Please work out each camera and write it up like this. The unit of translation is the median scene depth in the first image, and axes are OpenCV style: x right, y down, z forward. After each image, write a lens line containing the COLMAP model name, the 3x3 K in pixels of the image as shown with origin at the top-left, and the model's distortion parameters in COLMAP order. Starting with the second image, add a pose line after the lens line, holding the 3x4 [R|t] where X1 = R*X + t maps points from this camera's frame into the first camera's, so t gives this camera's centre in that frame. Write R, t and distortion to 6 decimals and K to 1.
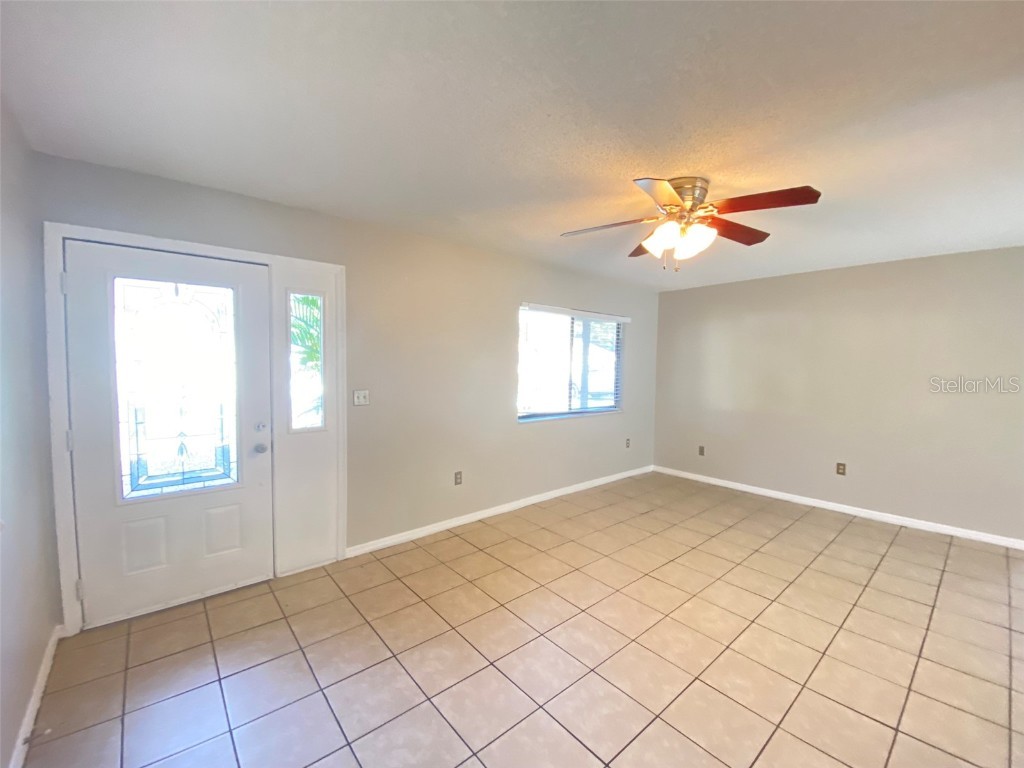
lens RADIAL K [[422.2, 0, 518.2], [0, 422.2, 381.3], [0, 0, 1]] dist [-0.001773, -0.008515]
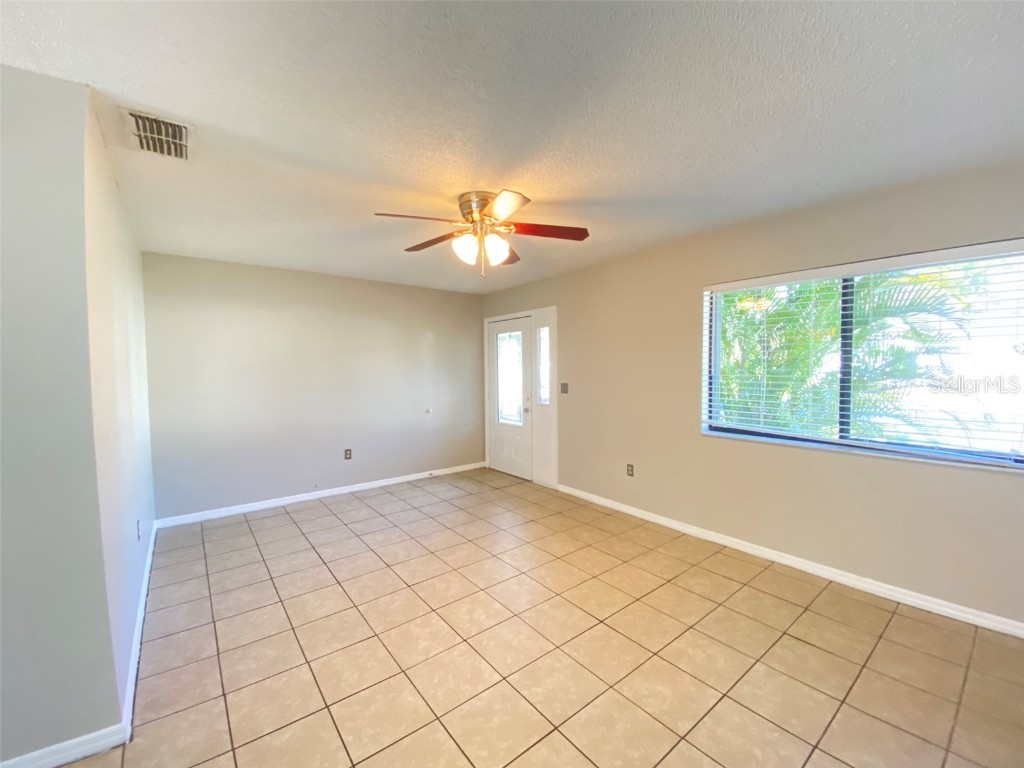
lens RADIAL K [[422.2, 0, 518.0], [0, 422.2, 387.1], [0, 0, 1]] dist [-0.001773, -0.008515]
pose [[-0.040867, 0.035329, -0.998540, 1.317112], [-0.050462, 0.998026, 0.037376, -0.017825], [0.997889, 0.051916, -0.039004, 1.019823]]
